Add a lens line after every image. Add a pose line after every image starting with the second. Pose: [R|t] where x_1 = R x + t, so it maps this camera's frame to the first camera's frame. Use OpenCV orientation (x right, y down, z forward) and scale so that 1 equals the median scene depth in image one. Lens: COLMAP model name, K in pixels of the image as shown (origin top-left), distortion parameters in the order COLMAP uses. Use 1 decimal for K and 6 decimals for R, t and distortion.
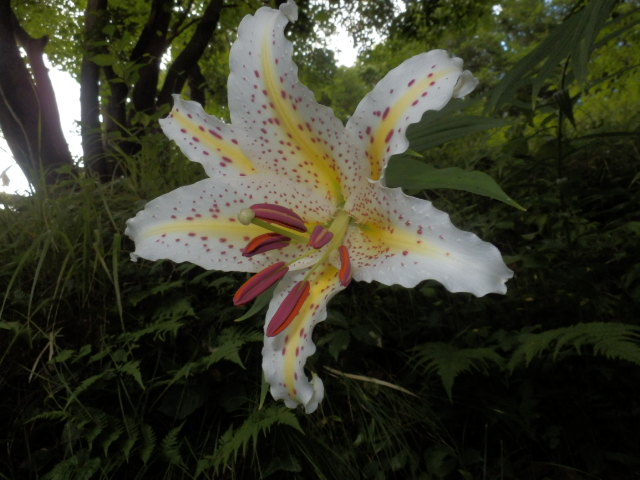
lens RADIAL K [[450.3, 0, 320.0], [0, 450.3, 240.0], [0, 0, 1]] dist [-0.000797, -0.000951]
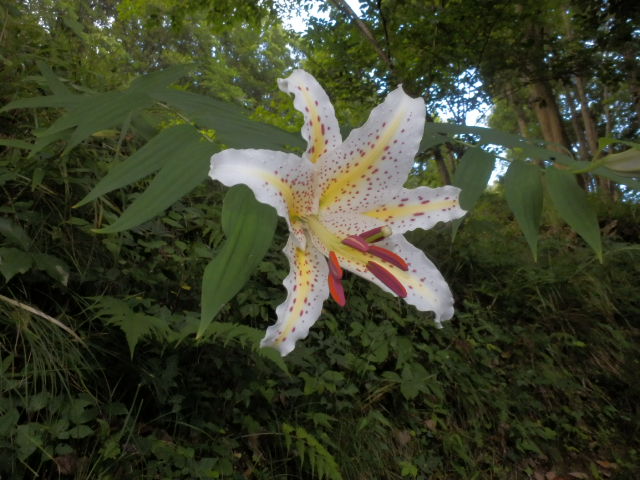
lens RADIAL K [[450.3, 0, 320.0], [0, 450.3, 240.0], [0, 0, 1]] dist [-0.000797, -0.000951]
pose [[0.558610, 0.409048, 0.721550, -0.316597], [-0.448596, 0.880717, -0.151985, 0.069701], [-0.697650, -0.238784, 0.675475, 0.033879]]
